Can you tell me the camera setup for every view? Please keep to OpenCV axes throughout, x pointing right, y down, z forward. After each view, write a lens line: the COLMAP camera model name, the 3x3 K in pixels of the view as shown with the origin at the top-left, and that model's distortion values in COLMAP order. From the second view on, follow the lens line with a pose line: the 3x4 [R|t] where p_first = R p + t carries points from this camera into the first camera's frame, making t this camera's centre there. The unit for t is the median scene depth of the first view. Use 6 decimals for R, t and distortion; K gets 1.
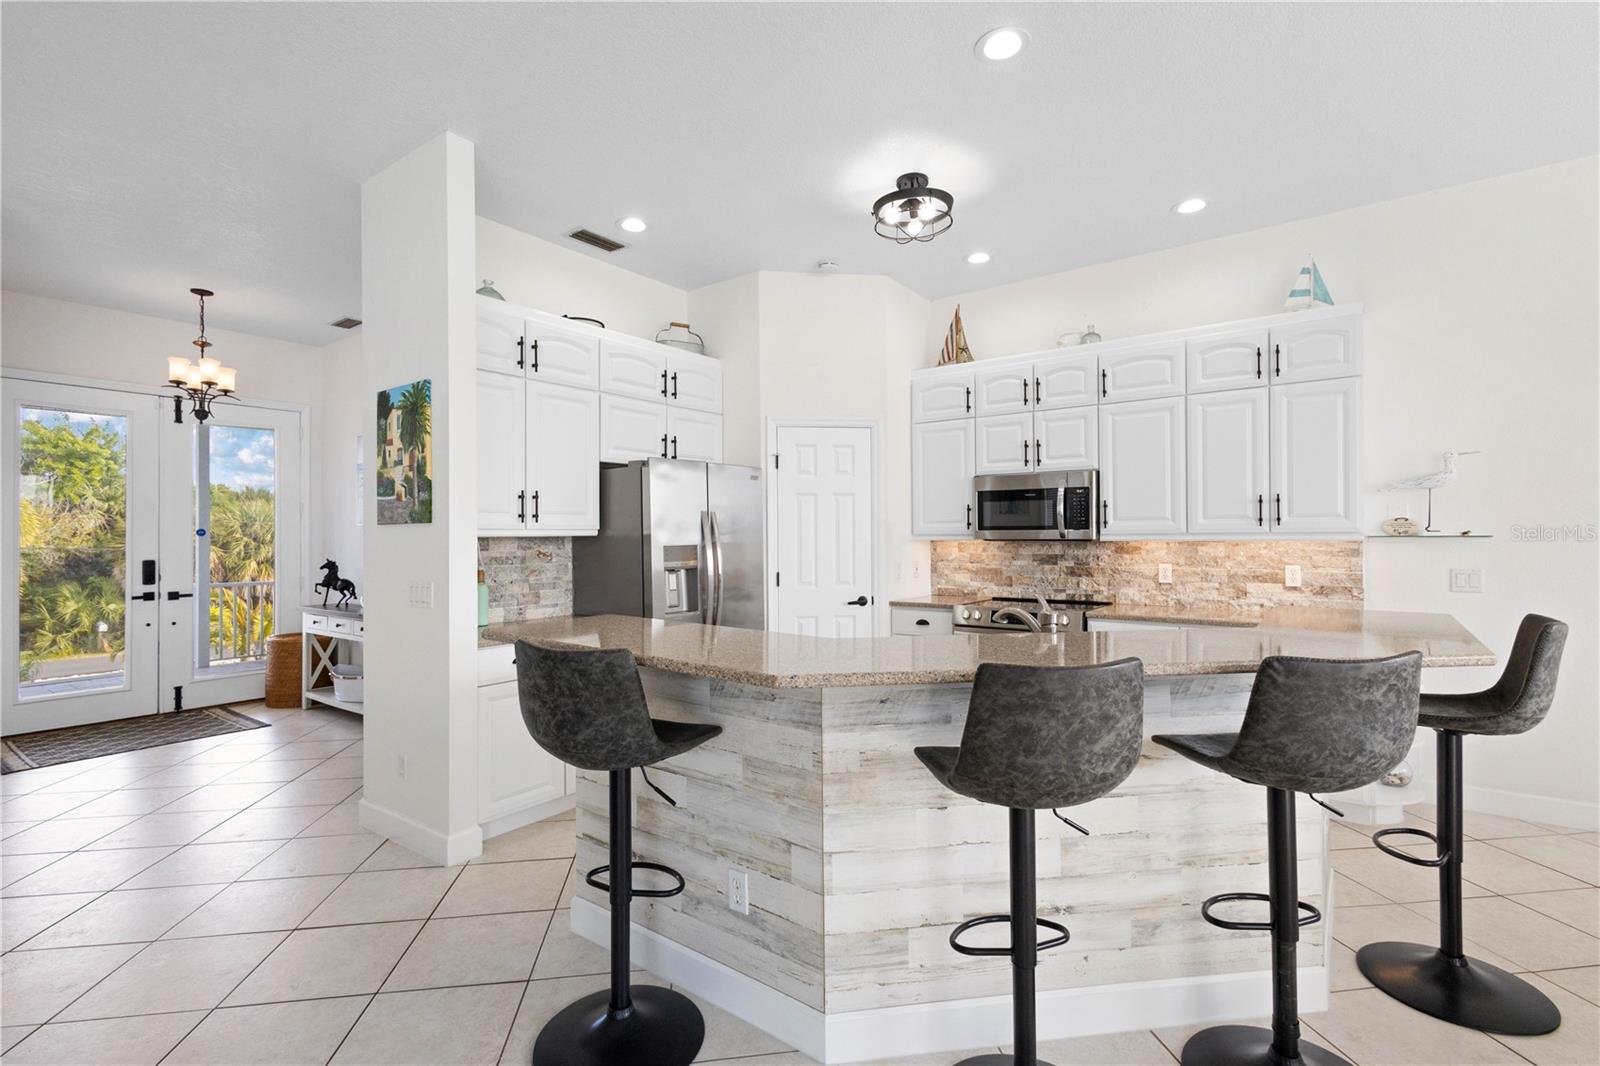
lens RADIAL K [[735.5, 0, 800.0], [0, 735.5, 533.0], [0, 0, 1]] dist [0.003832, 0.000433]
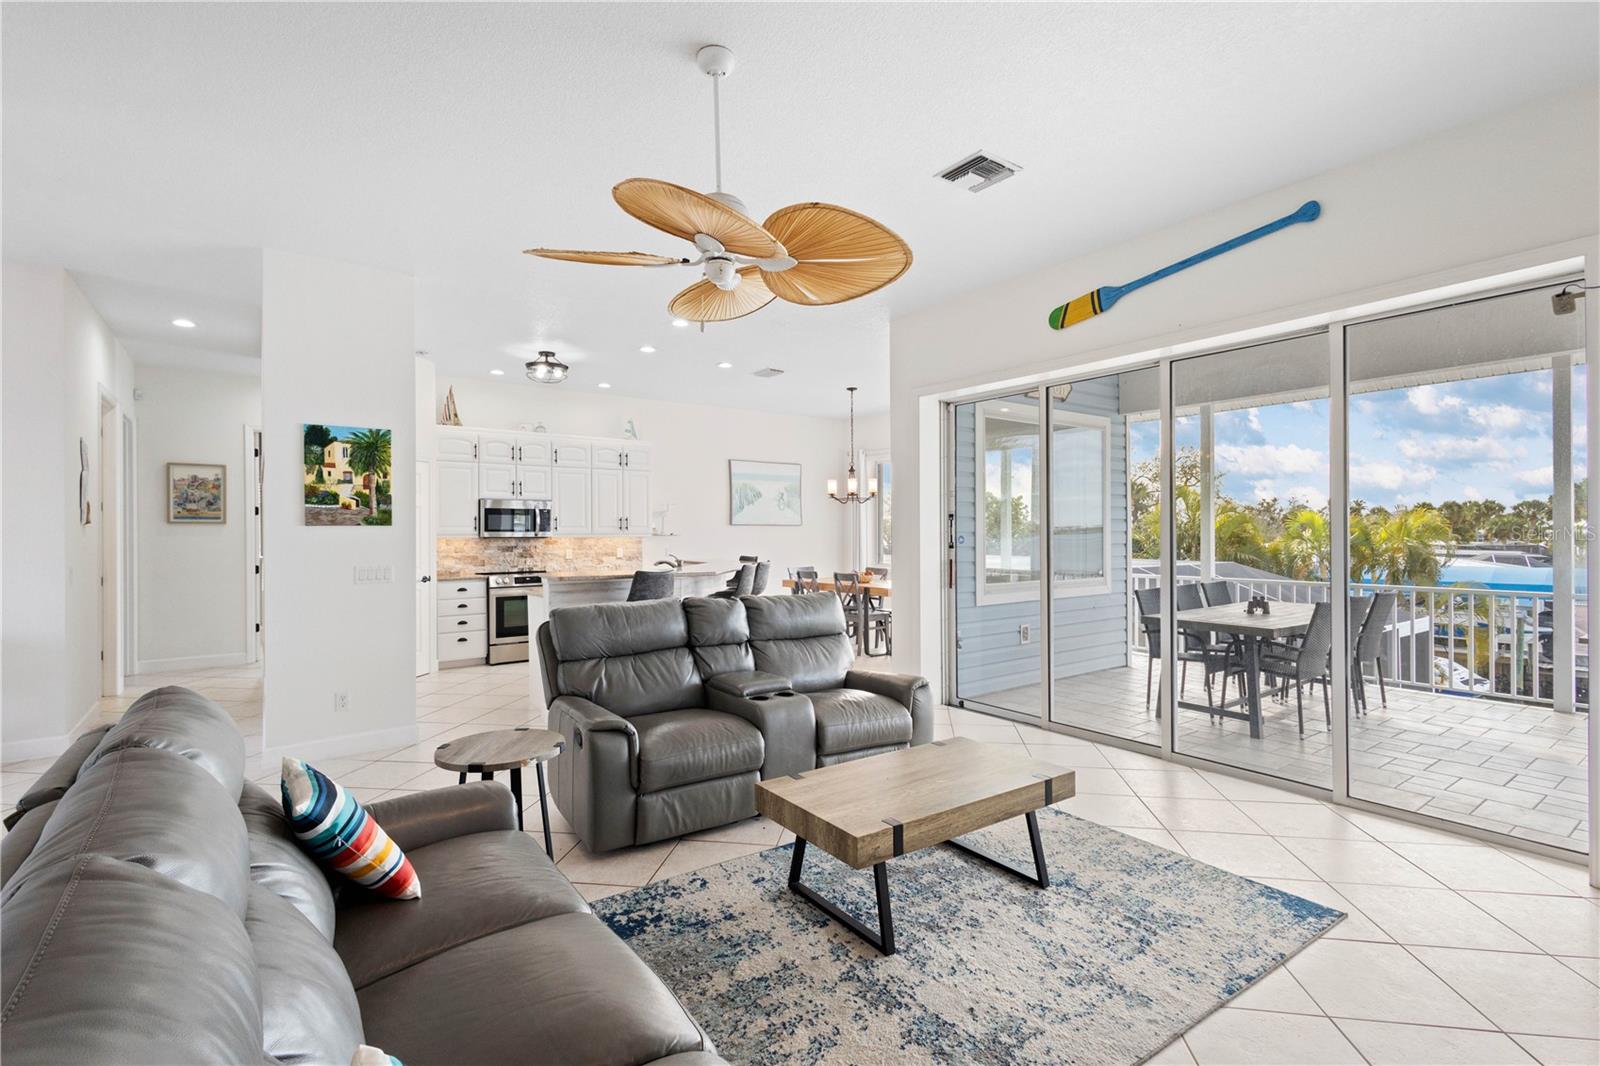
lens RADIAL K [[736.5, 0, 800.0], [0, 736.5, 533.0], [0, 0, 1]] dist [0.001191, -0.000218]
pose [[0.286826, 0.003733, 0.957975, -1.229358], [-0.000853, 0.999993, -0.003641, 0.004634], [-0.957982, 0.000227, 0.286827, -0.168202]]
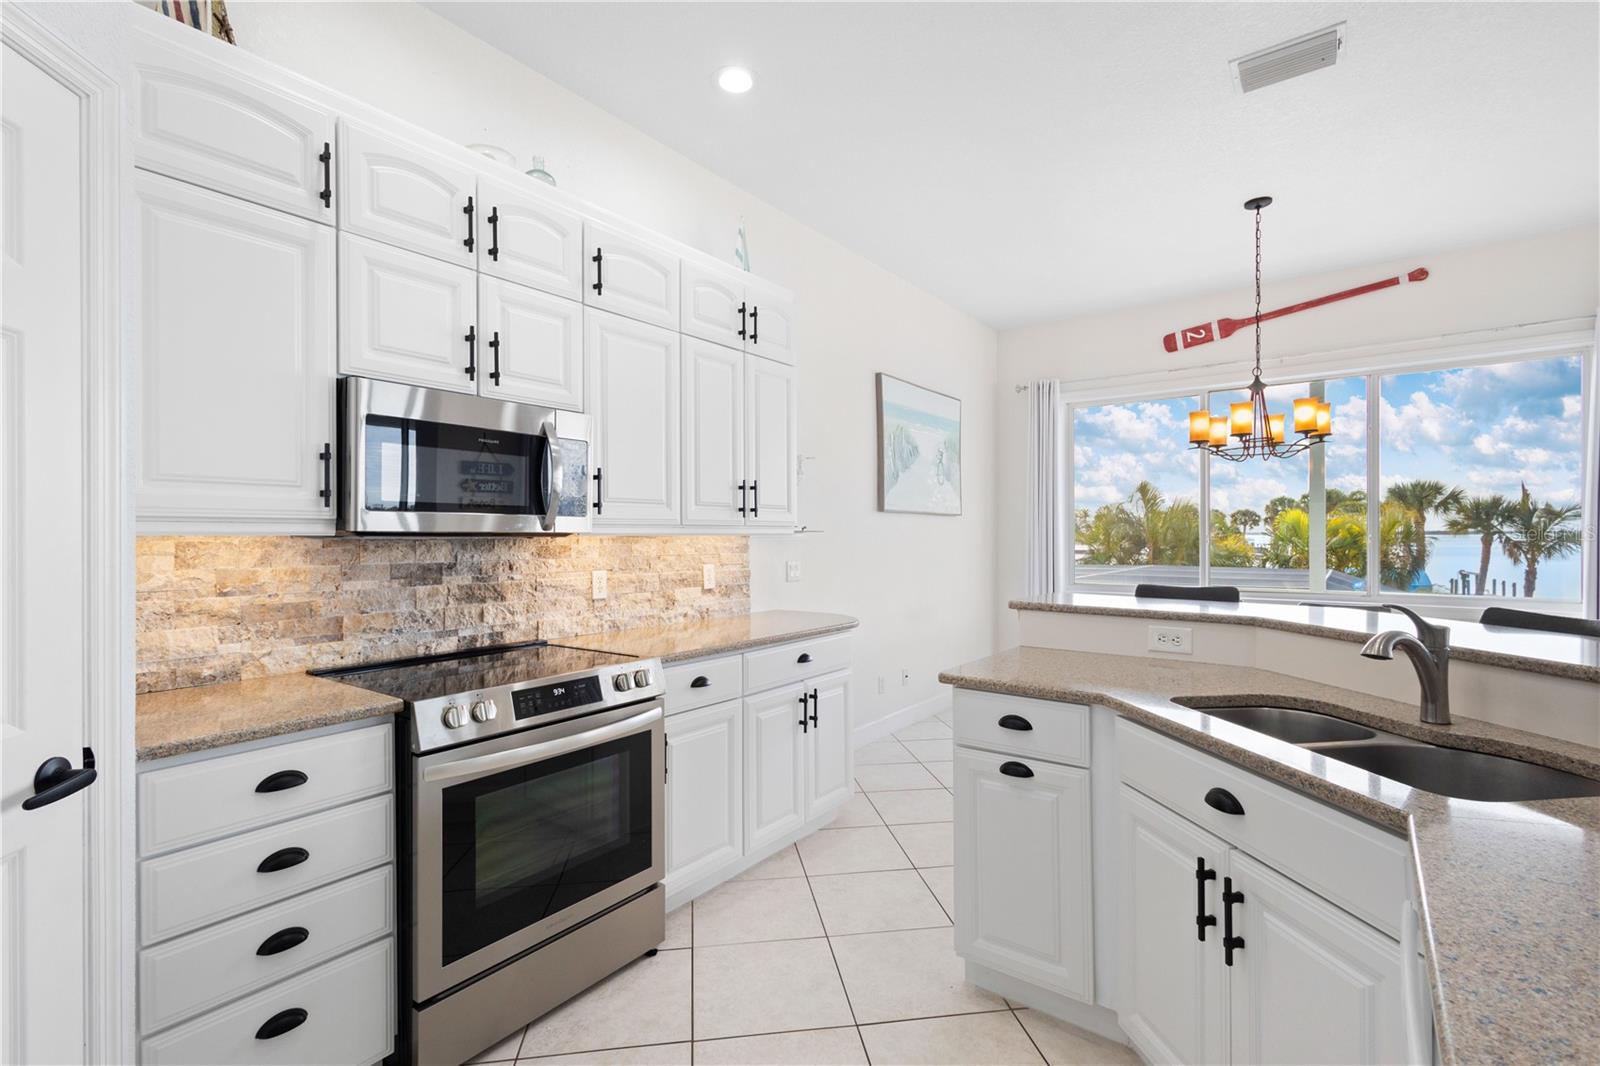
lens RADIAL K [[736.5, 0, 800.0], [0, 736.5, 533.0], [0, 0, 1]] dist [0.001191, -0.000218]
pose [[-0.007188, 0.010843, 0.999915, -0.180757], [0.002186, 0.999939, -0.010828, 0.015249], [-0.999972, 0.002108, -0.007211, 0.819797]]
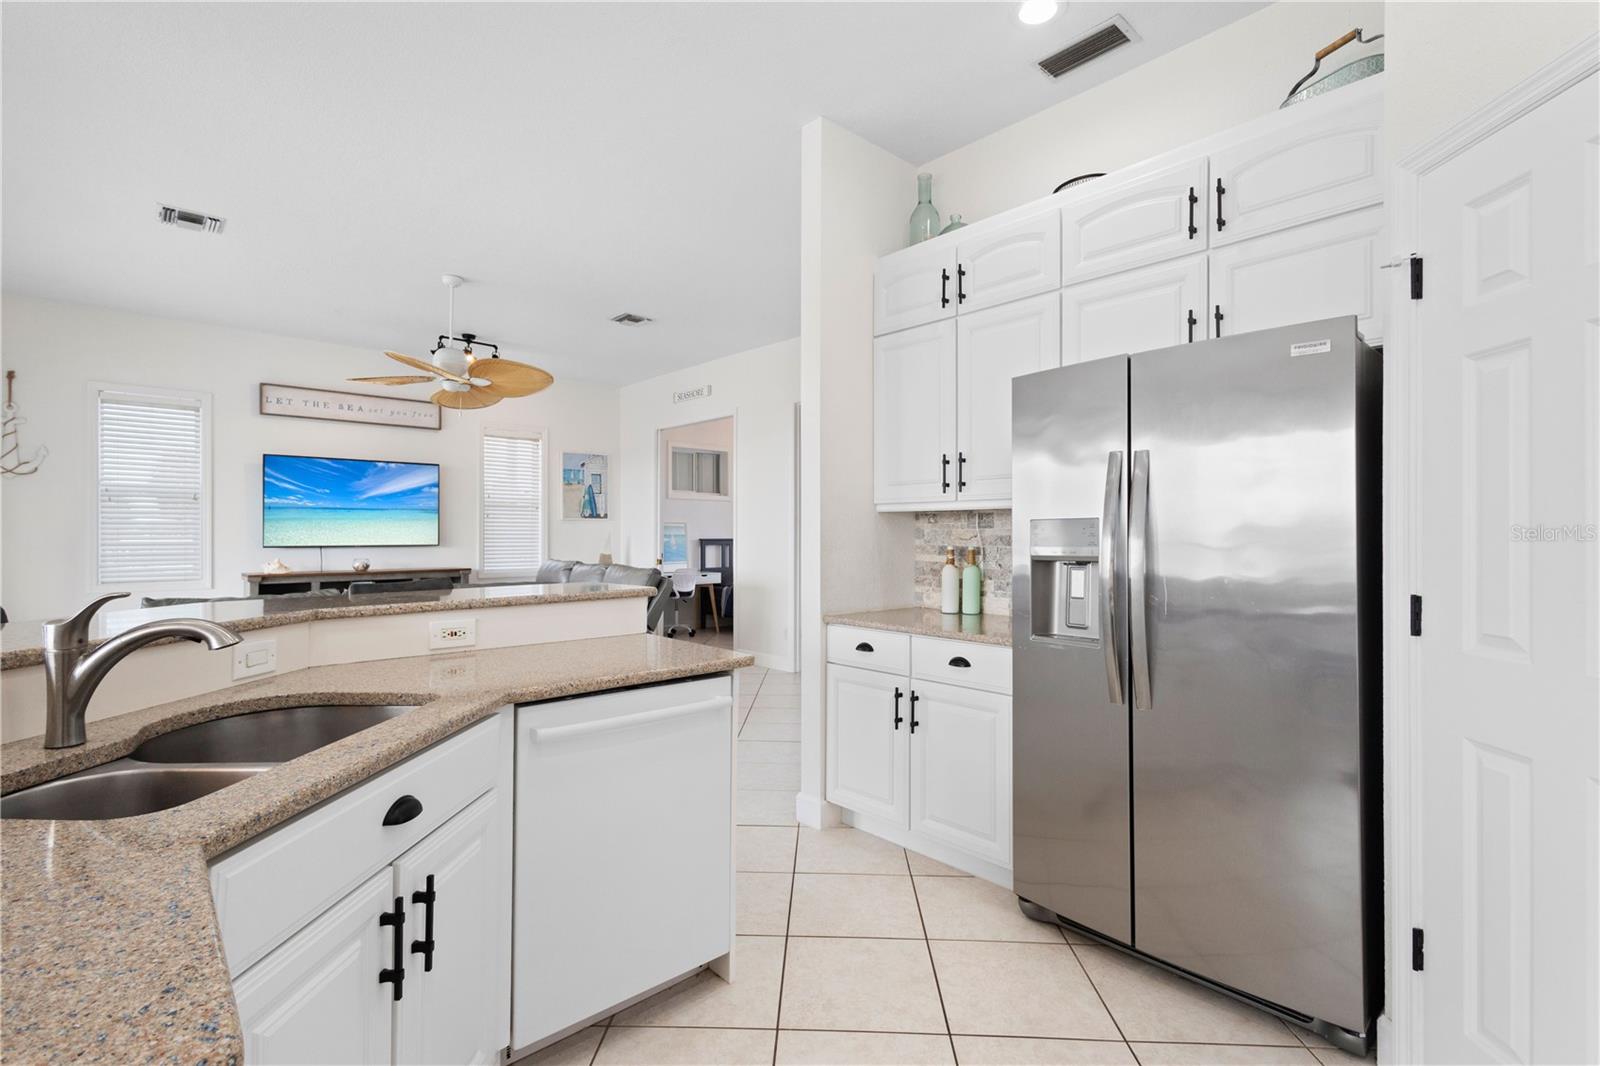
lens RADIAL K [[735.5, 0, 800.0], [0, 735.5, 533.0], [0, 0, 1]] dist [0.003832, 0.000433]
pose [[-0.195744, 0.001186, -0.980654, 0.394713], [0.000305, 0.999999, 0.001148, 0.025001], [0.980655, -0.000074, -0.195744, 0.839622]]
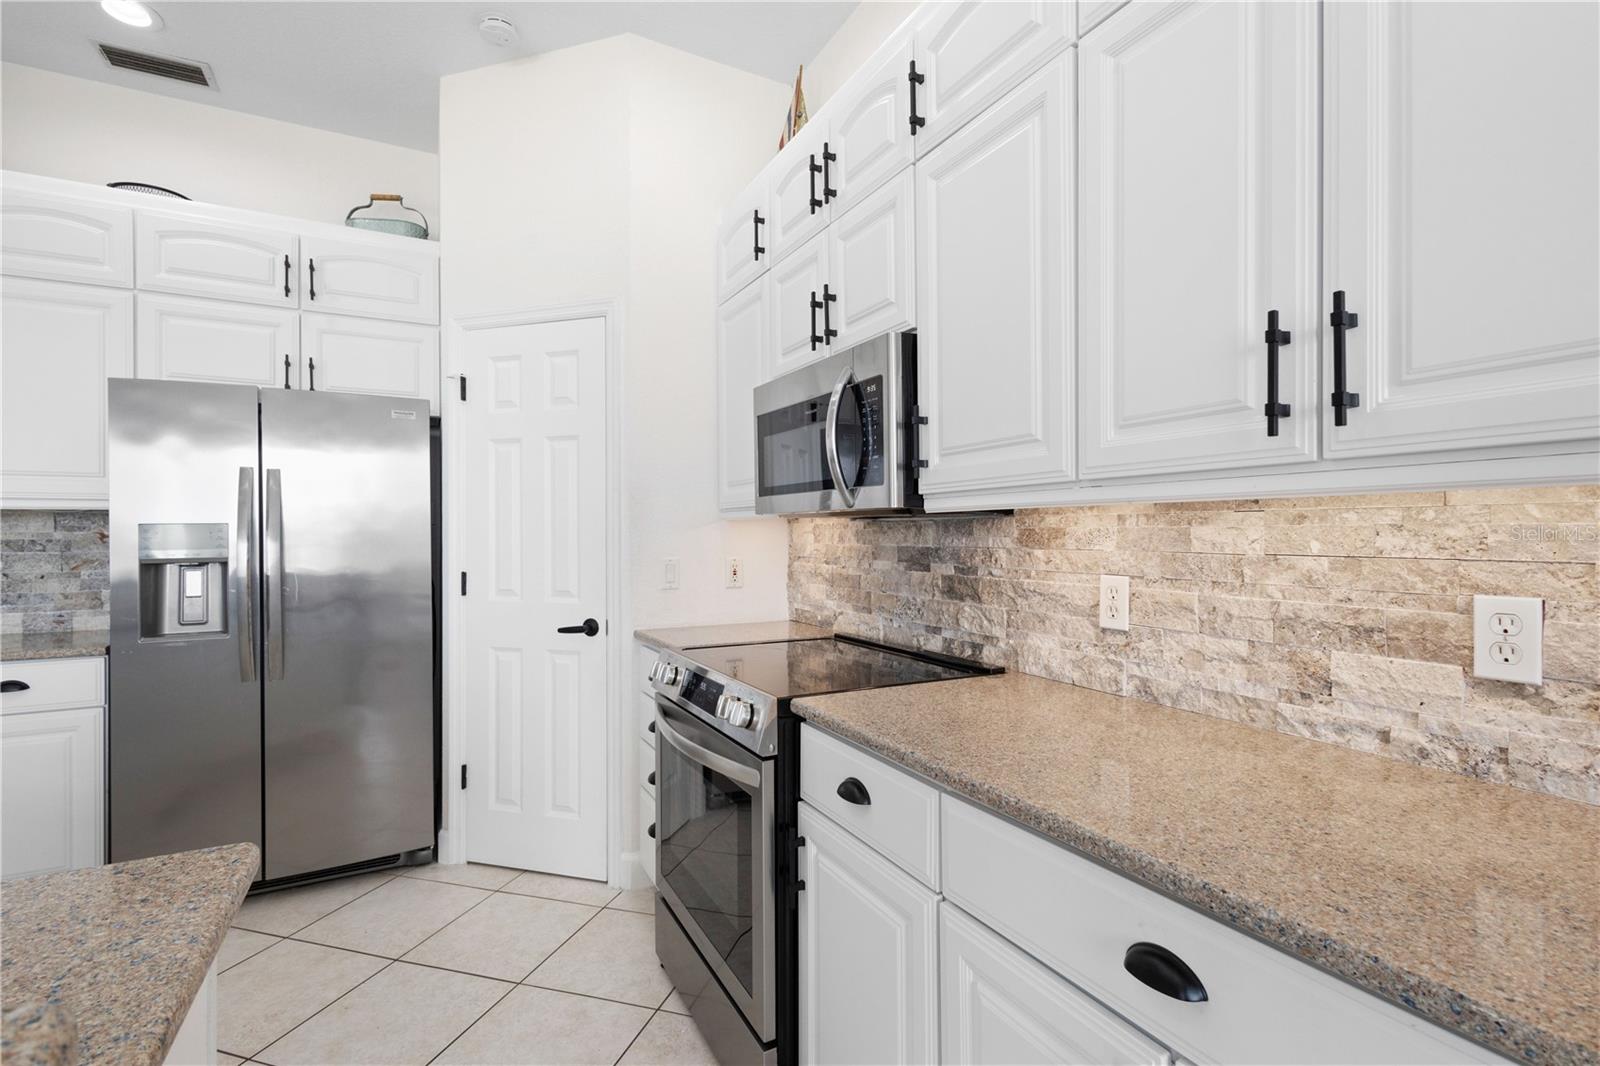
lens RADIAL K [[735.5, 0, 800.0], [0, 735.5, 533.0], [0, 0, 1]] dist [0.003832, 0.000433]
pose [[0.905177, 0.002673, -0.425026, 0.509106], [-0.000825, 0.999989, 0.004531, 0.019672], [0.425033, -0.003750, 0.905170, 0.611946]]
